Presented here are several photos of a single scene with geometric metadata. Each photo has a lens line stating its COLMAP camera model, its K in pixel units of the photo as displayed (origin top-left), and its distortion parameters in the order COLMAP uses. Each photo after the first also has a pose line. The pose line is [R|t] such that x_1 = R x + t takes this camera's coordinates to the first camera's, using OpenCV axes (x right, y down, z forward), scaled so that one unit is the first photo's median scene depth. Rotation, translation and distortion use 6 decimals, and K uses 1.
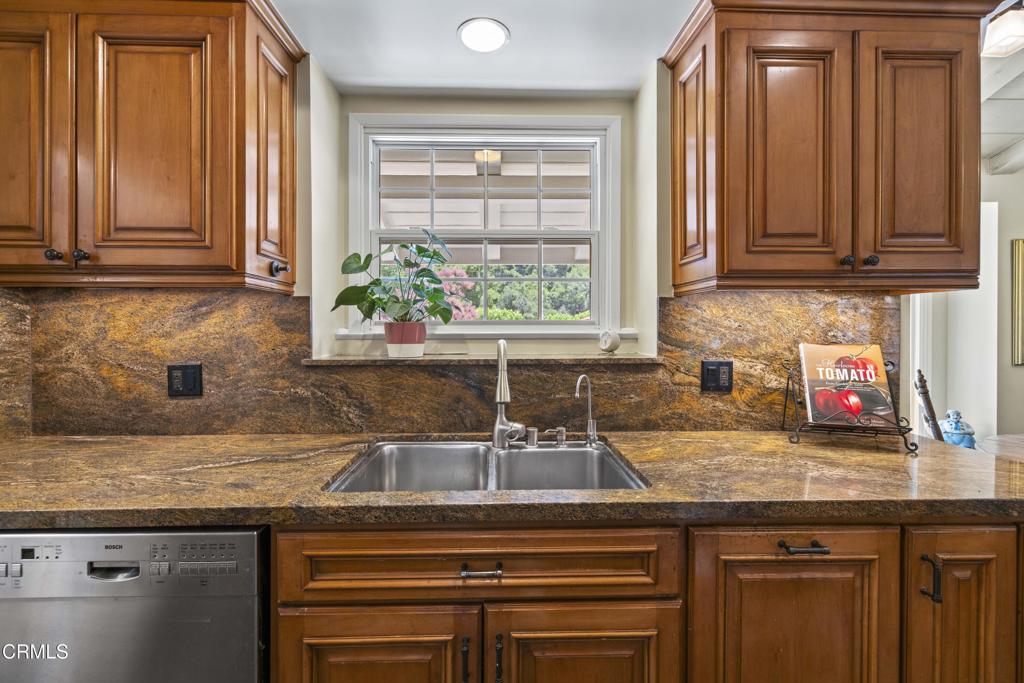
lens RADIAL K [[435.1, 0, 509.9], [0, 435.1, 331.1], [0, 0, 1]] dist [-0.001332, -0.000015]
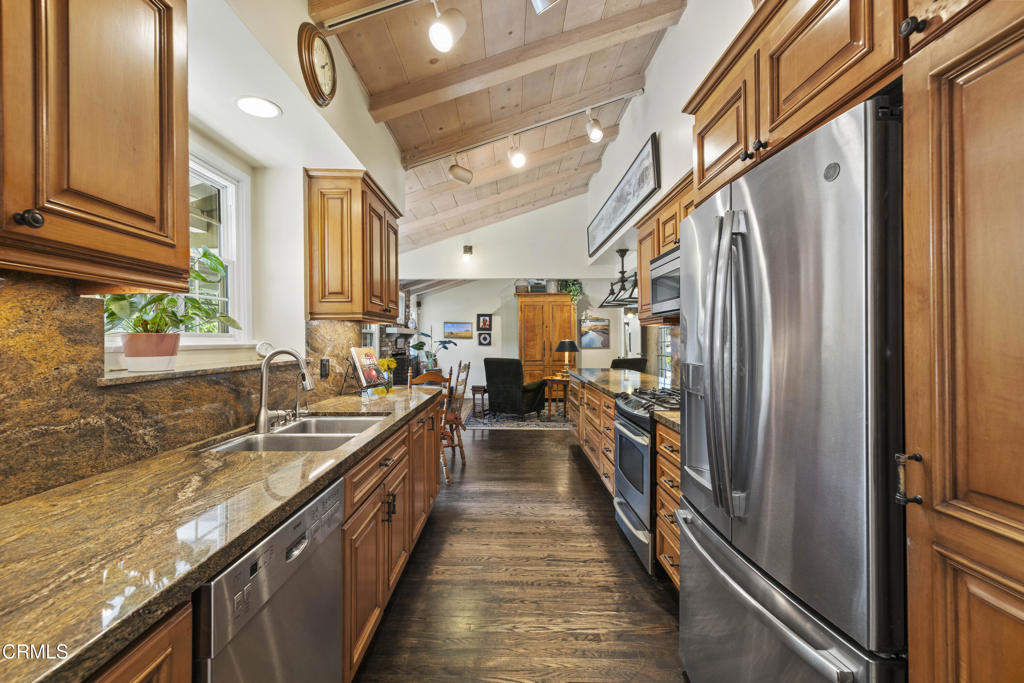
lens RADIAL K [[435.1, 0, 509.9], [0, 435.1, 331.1], [0, 0, 1]] dist [-0.001332, -0.000015]
pose [[0.022933, 0.021990, 0.999495, -1.239585], [0.006946, 0.999730, -0.022154, 0.001343], [-0.999713, 0.007450, 0.022774, 0.239808]]
